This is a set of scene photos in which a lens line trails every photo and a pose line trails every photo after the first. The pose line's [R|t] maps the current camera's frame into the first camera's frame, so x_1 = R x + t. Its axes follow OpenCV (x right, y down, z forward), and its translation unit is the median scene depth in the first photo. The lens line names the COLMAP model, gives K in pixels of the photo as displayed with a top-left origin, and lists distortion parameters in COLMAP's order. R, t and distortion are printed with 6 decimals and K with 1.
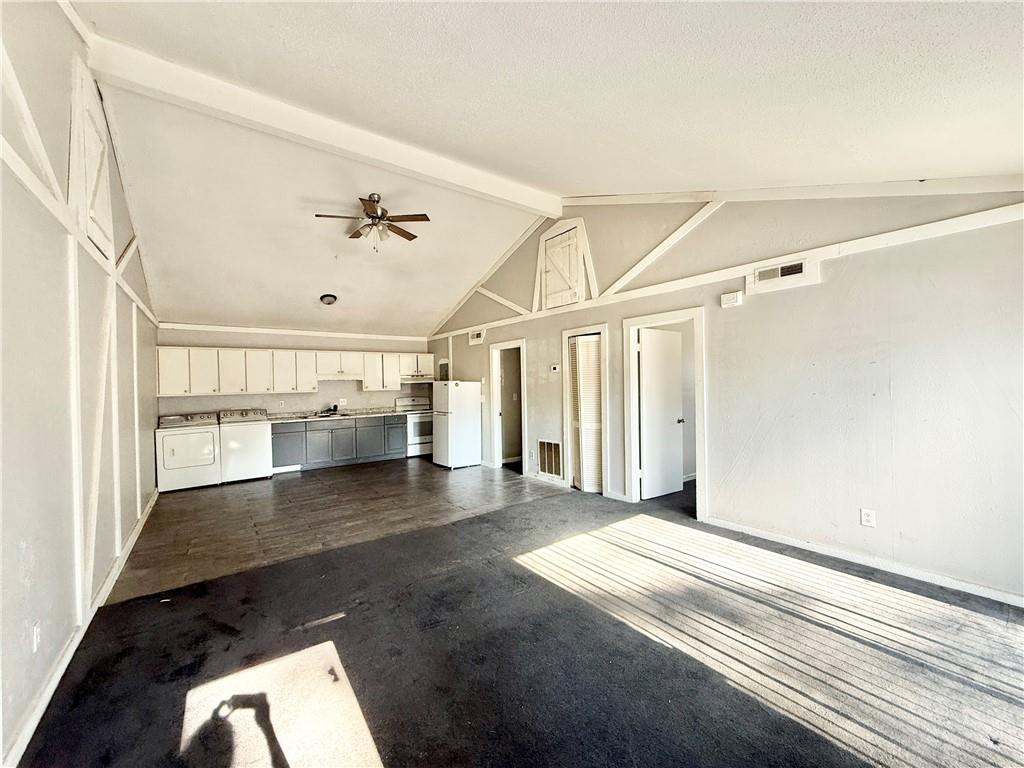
lens RADIAL K [[409.4, 0, 509.0], [0, 409.4, 384.8], [0, 0, 1]] dist [0.003023, -0.000786]
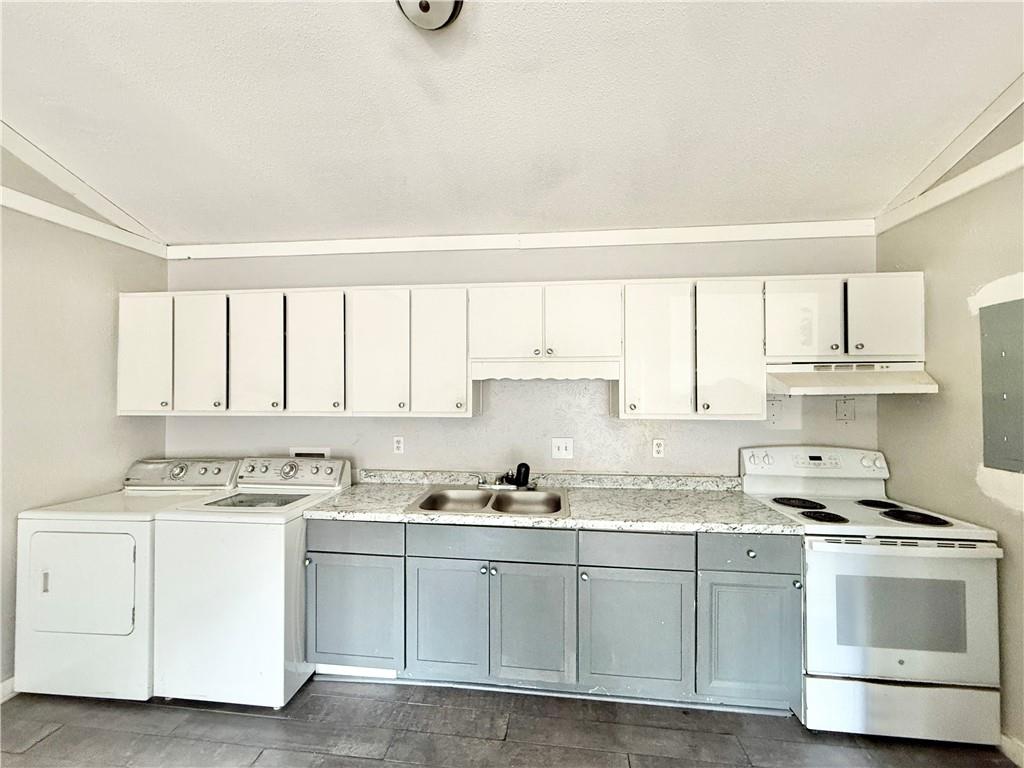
lens RADIAL K [[409.4, 0, 508.9], [0, 409.4, 385.2], [0, 0, 1]] dist [0.003023, -0.000786]
pose [[0.740602, 0.013381, -0.671810, -0.245590], [-0.019082, 0.999817, -0.001121, -0.006534], [0.671673, 0.013650, 0.740722, 0.812369]]
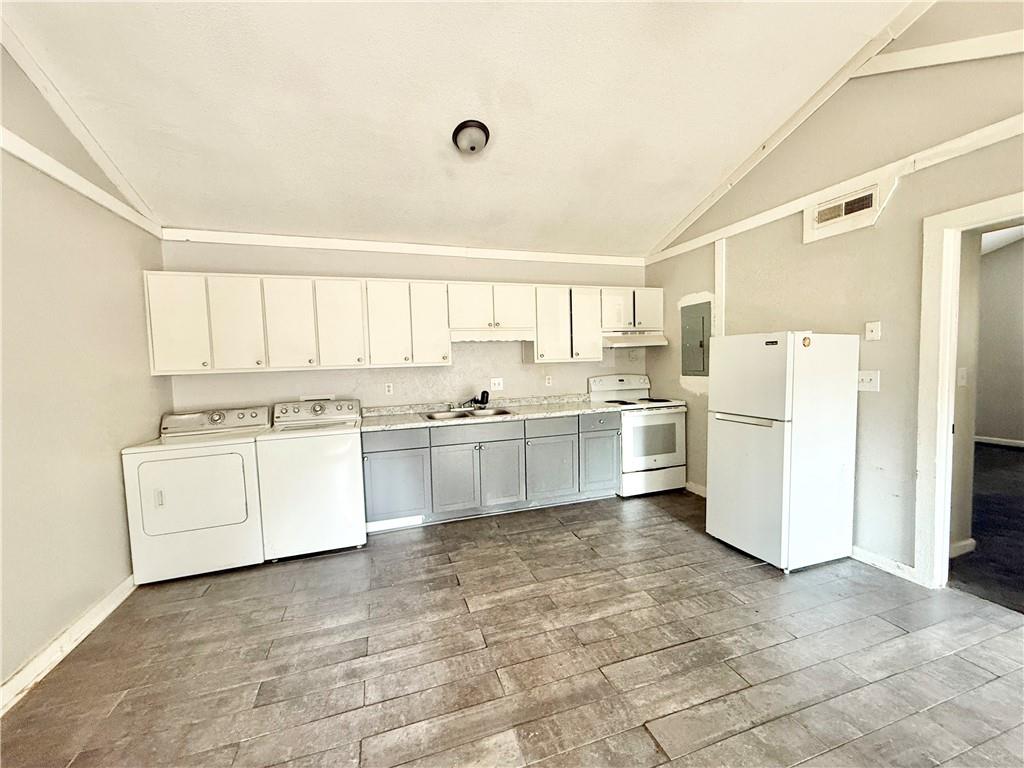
lens RADIAL K [[409.4, 0, 509.0], [0, 409.4, 385.3], [0, 0, 1]] dist [0.003023, -0.000786]
pose [[0.953182, 0.011002, -0.302197, -0.257044], [0.008542, 0.997960, 0.063275, 0.011858], [0.302276, -0.062894, 0.951143, 0.561513]]
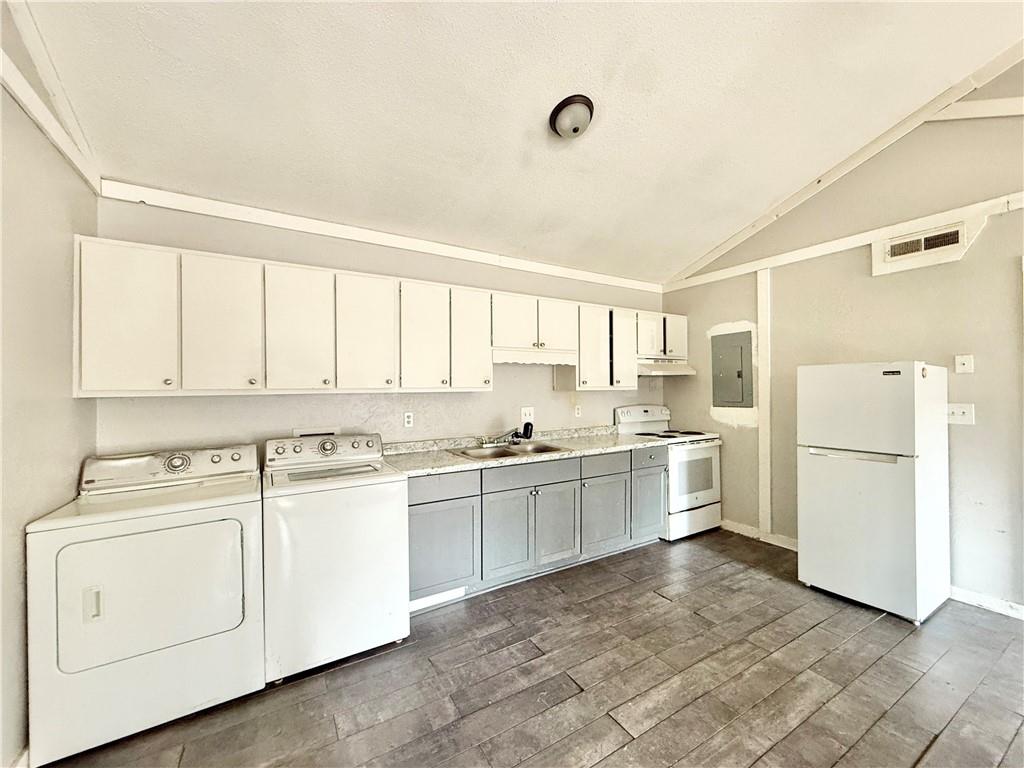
lens RADIAL K [[409.4, 0, 510.3], [0, 409.4, 385.9], [0, 0, 1]] dist [0.003023, -0.000786]
pose [[0.996370, 0.010596, -0.084467, -0.427320], [-0.011431, 0.999891, -0.009398, 0.016873], [0.084358, 0.010329, 0.996382, 0.610140]]
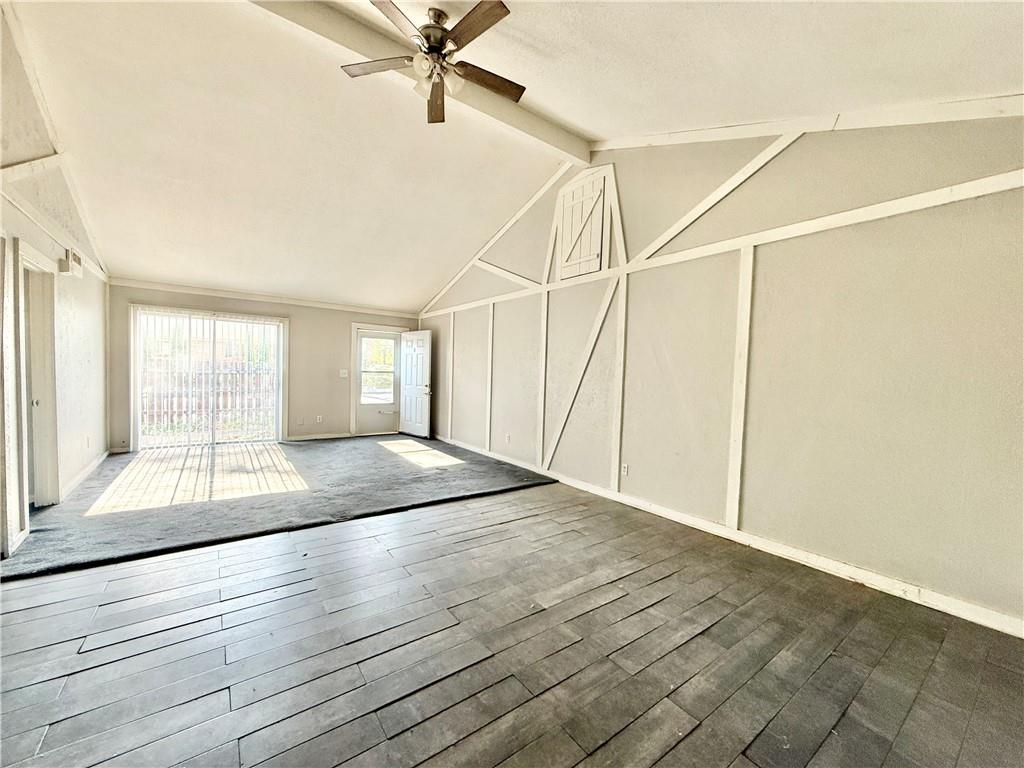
lens RADIAL K [[409.4, 0, 510.9], [0, 409.4, 386.5], [0, 0, 1]] dist [0.003023, -0.000786]
pose [[-0.999861, -0.008391, -0.014430, -0.283646], [-0.009003, 0.999041, 0.042857, 0.017040], [0.014056, 0.042981, -0.998977, 1.062393]]
